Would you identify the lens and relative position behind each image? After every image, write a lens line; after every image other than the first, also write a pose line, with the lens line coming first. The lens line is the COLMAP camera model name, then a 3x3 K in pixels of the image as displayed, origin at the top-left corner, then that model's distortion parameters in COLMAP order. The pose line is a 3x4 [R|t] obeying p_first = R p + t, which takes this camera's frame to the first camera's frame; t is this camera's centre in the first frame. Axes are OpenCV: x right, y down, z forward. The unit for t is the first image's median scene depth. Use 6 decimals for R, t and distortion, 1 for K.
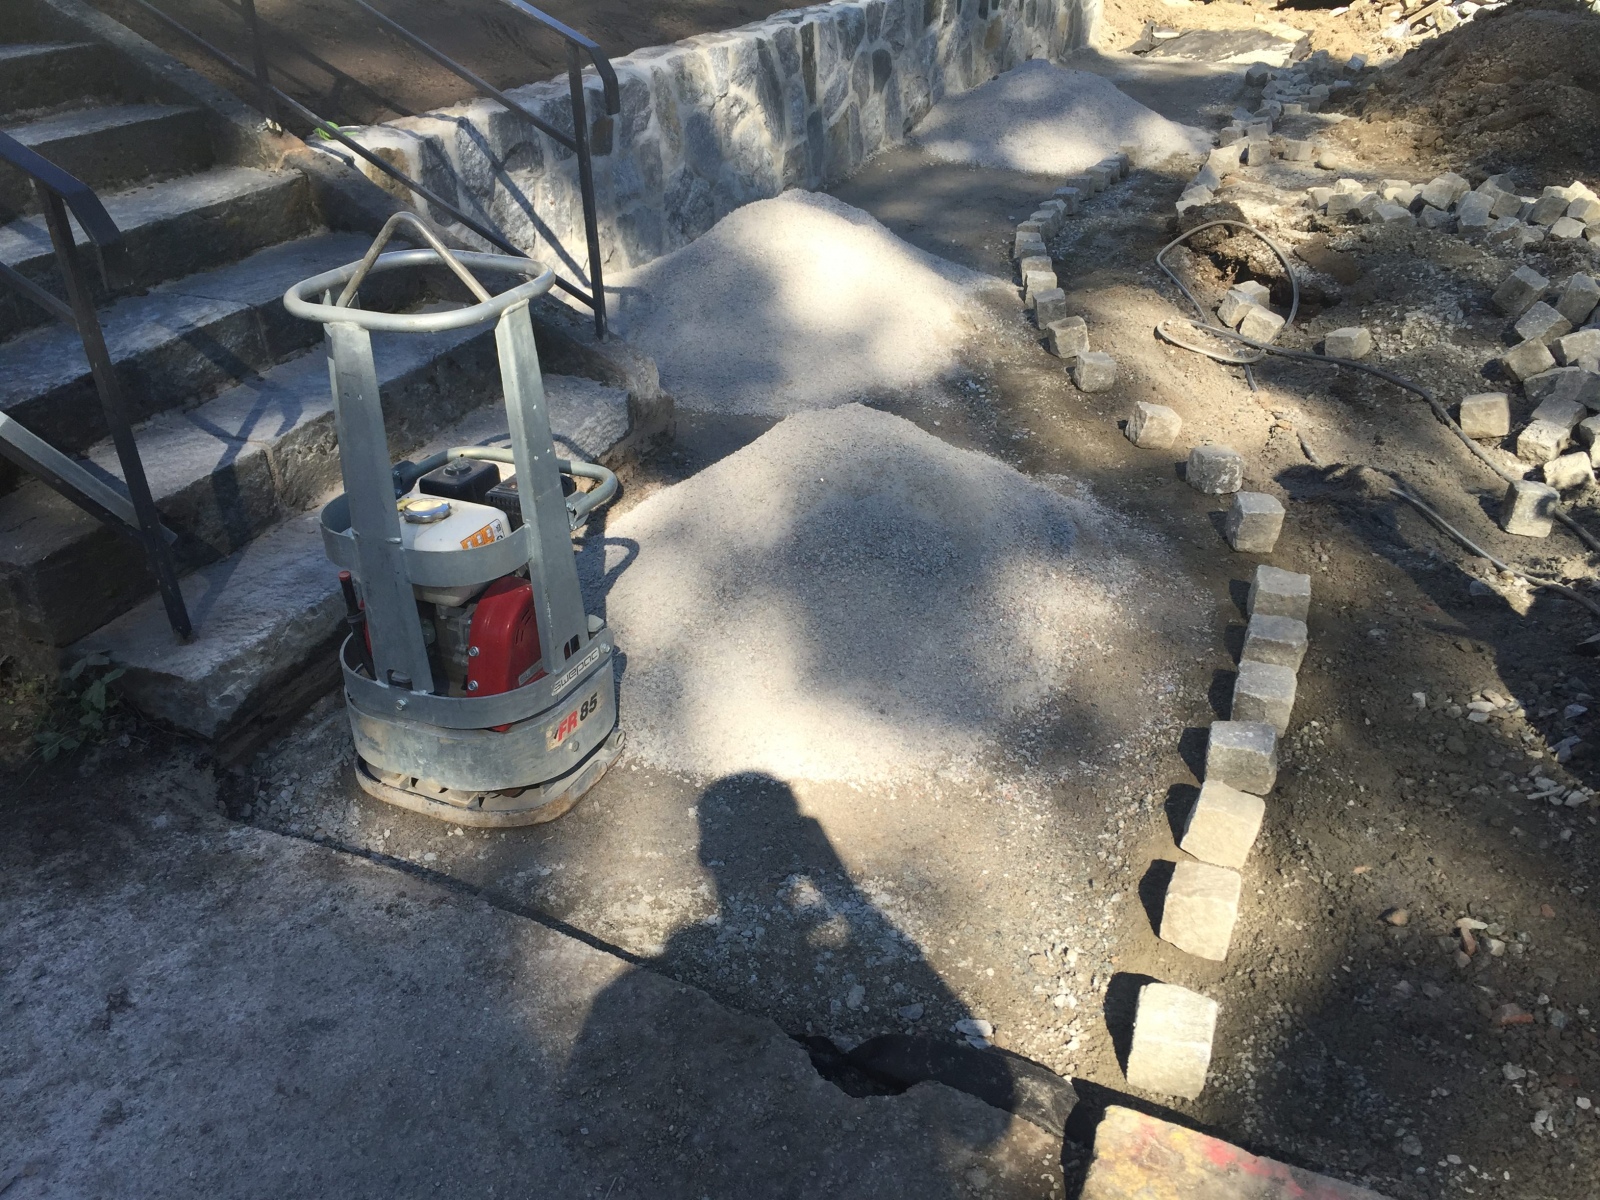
lens RADIAL K [[1368.2, 0, 780.0], [0, 1368.2, 597.0], [0, 0, 1]] dist [0.081482, -0.115919]
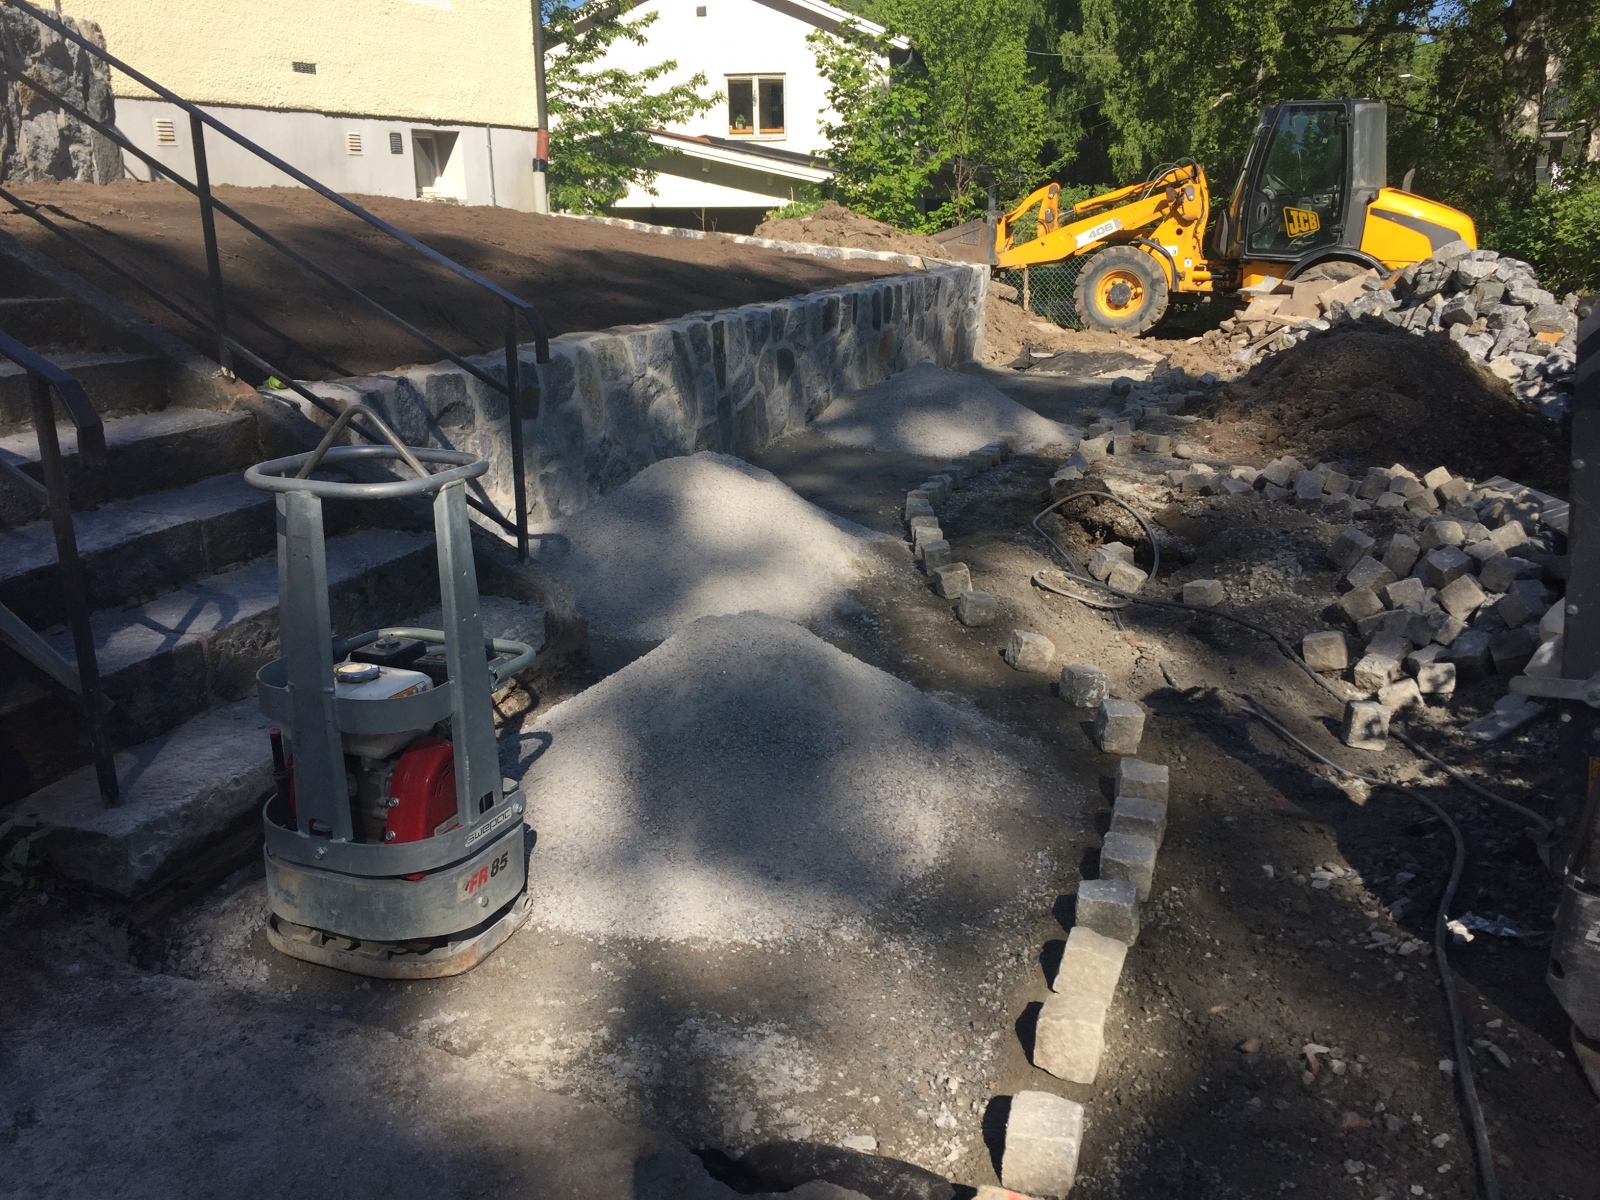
lens RADIAL K [[1368.2, 0, 780.0], [0, 1368.2, 597.0], [0, 0, 1]] dist [0.081482, -0.115919]
pose [[0.997853, 0.014919, 0.063777, 0.003599], [-0.000746, 0.976239, -0.216696, 0.071856], [-0.065495, 0.216183, 0.974154, -0.059593]]
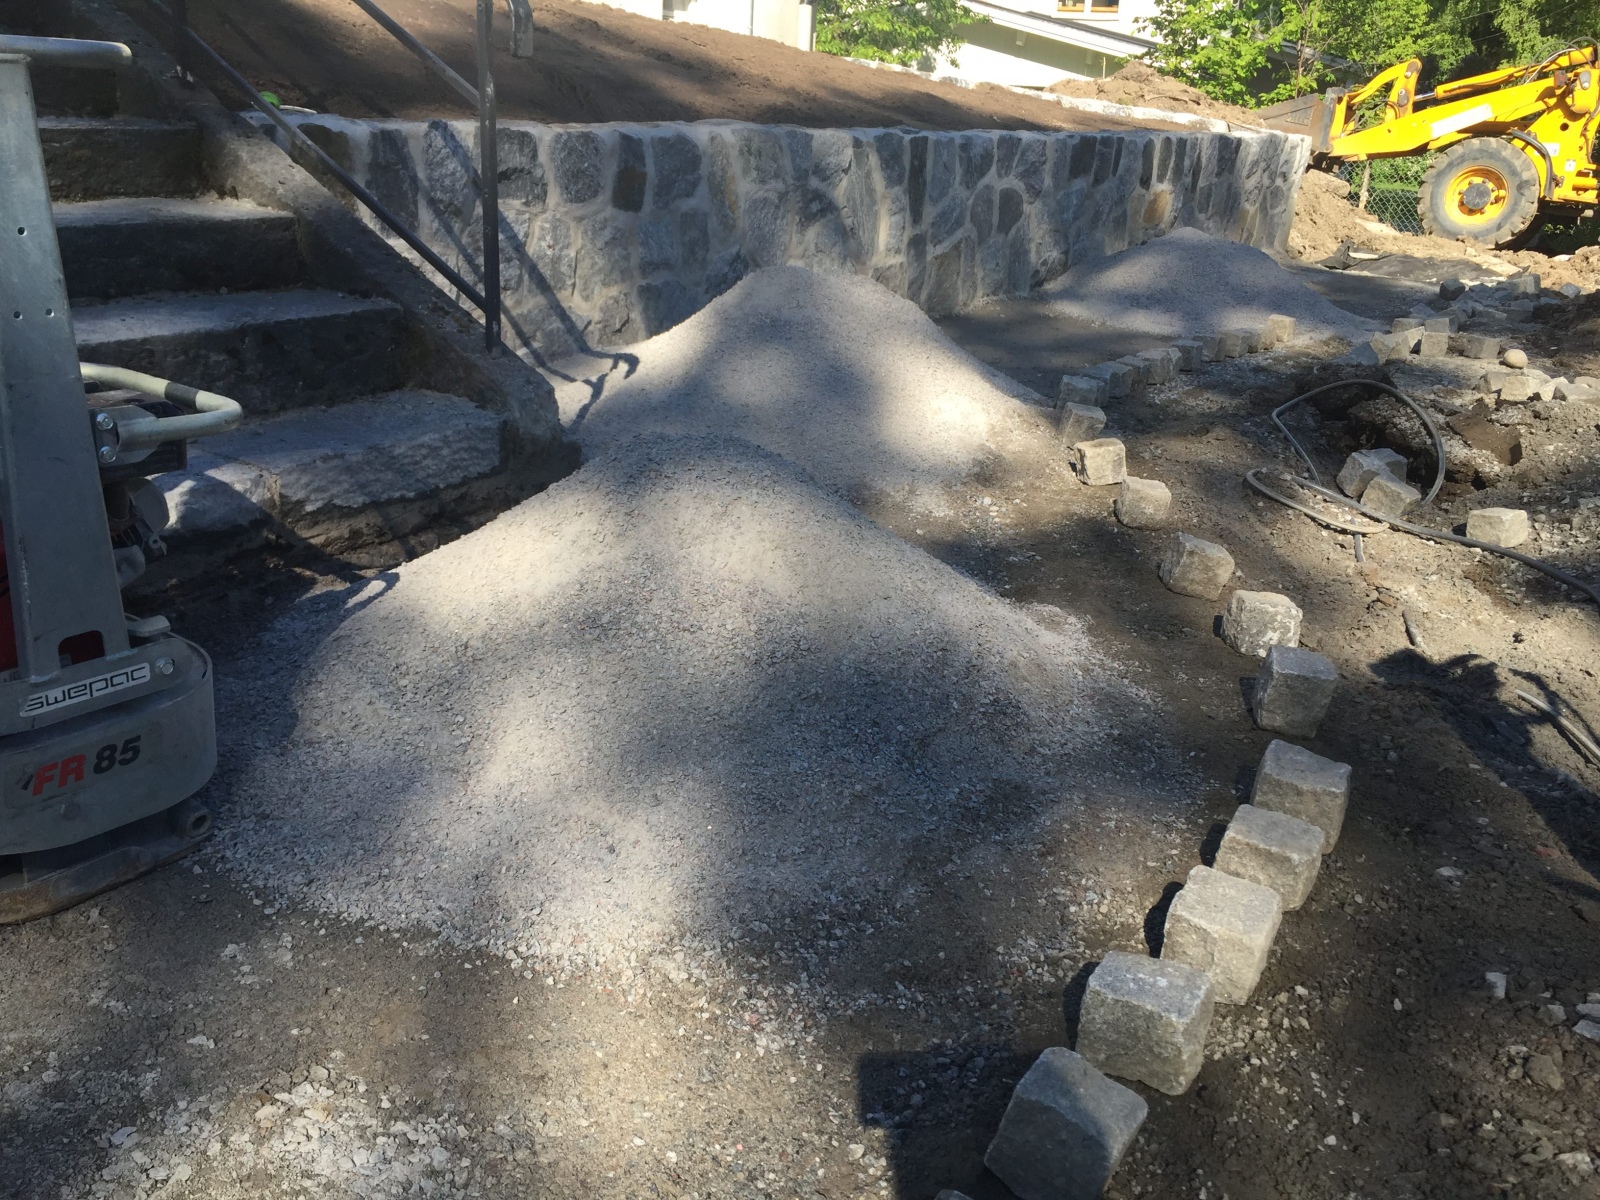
lens RADIAL K [[1363.6, 0, 793.2], [0, 1363.6, 597.5], [0, 0, 1]] dist [0.097874, -0.131162]
pose [[0.981752, 0.144899, -0.123158, 0.155296], [-0.161696, 0.976920, -0.139580, 0.031561], [0.100091, 0.156947, 0.982522, 0.258911]]
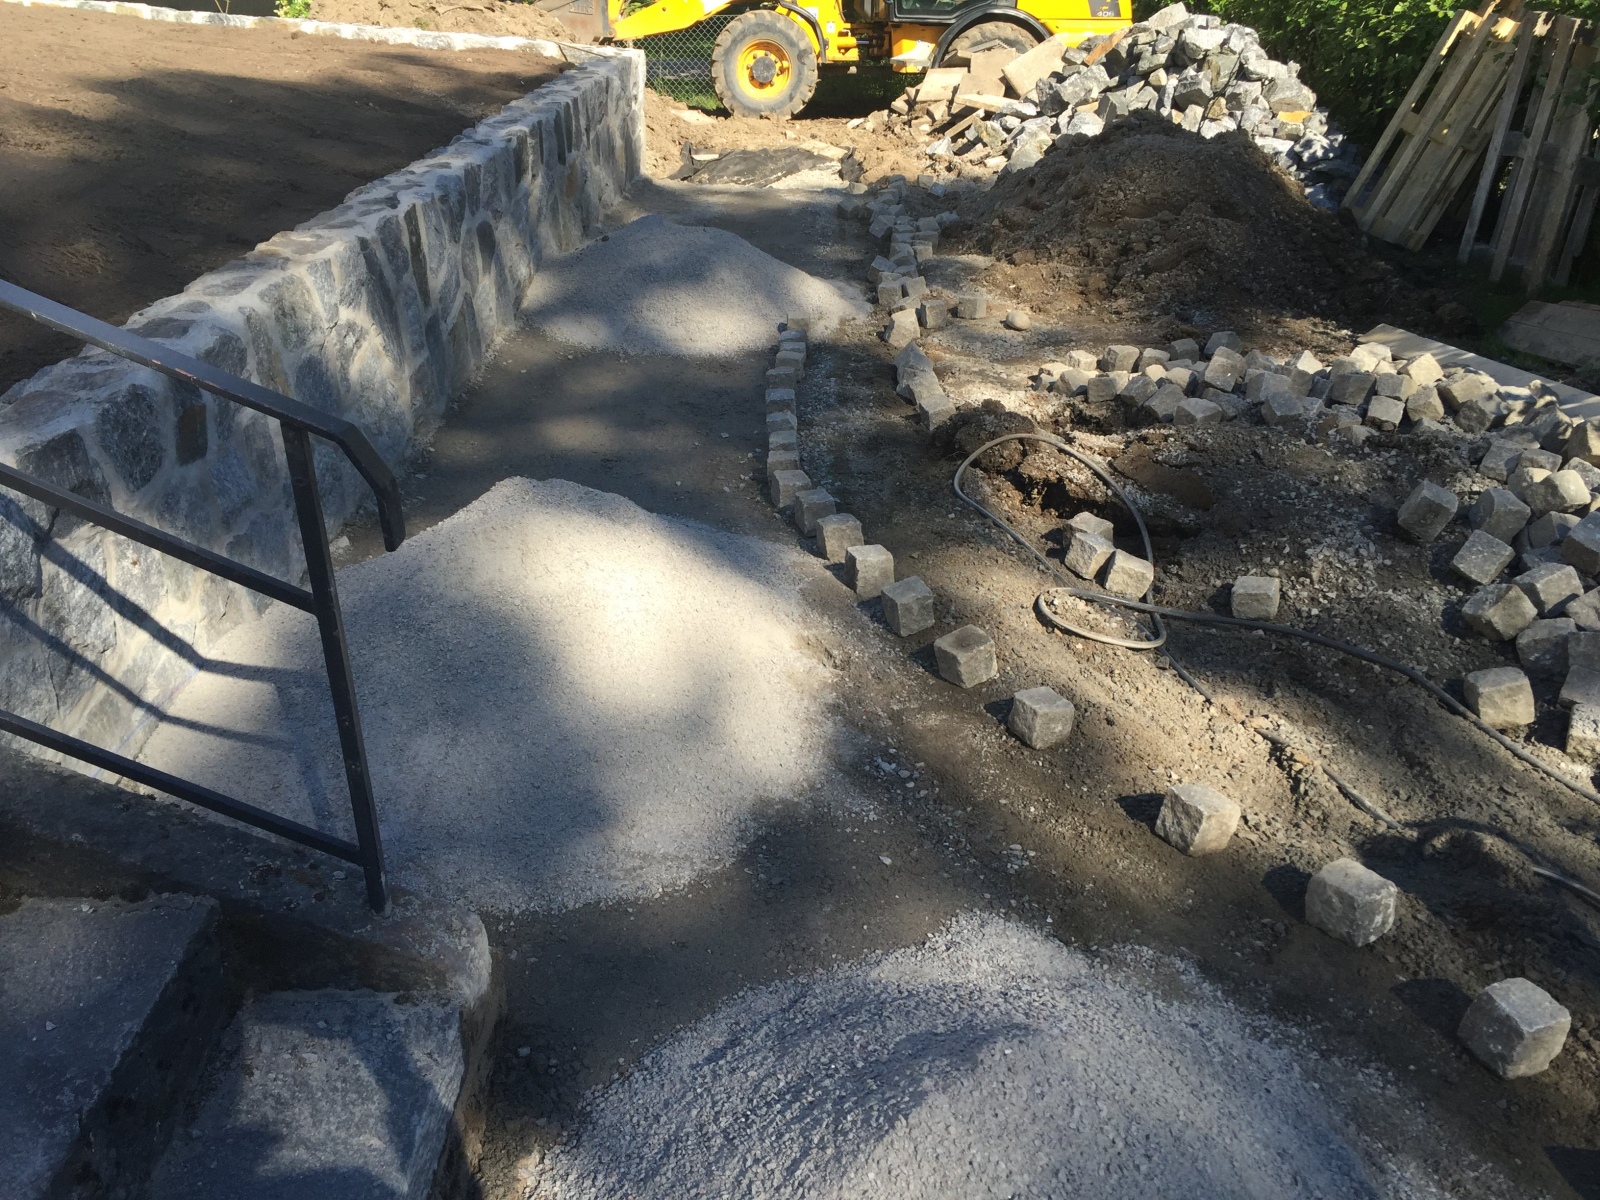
lens RADIAL K [[1368.2, 0, 780.0], [0, 1368.2, 597.0], [0, 0, 1]] dist [0.081482, -0.115919]
pose [[0.922176, -0.158843, 0.352647, -0.153765], [0.177405, 0.983920, -0.020730, -0.264430], [-0.343683, 0.081678, 0.935527, 0.426873]]
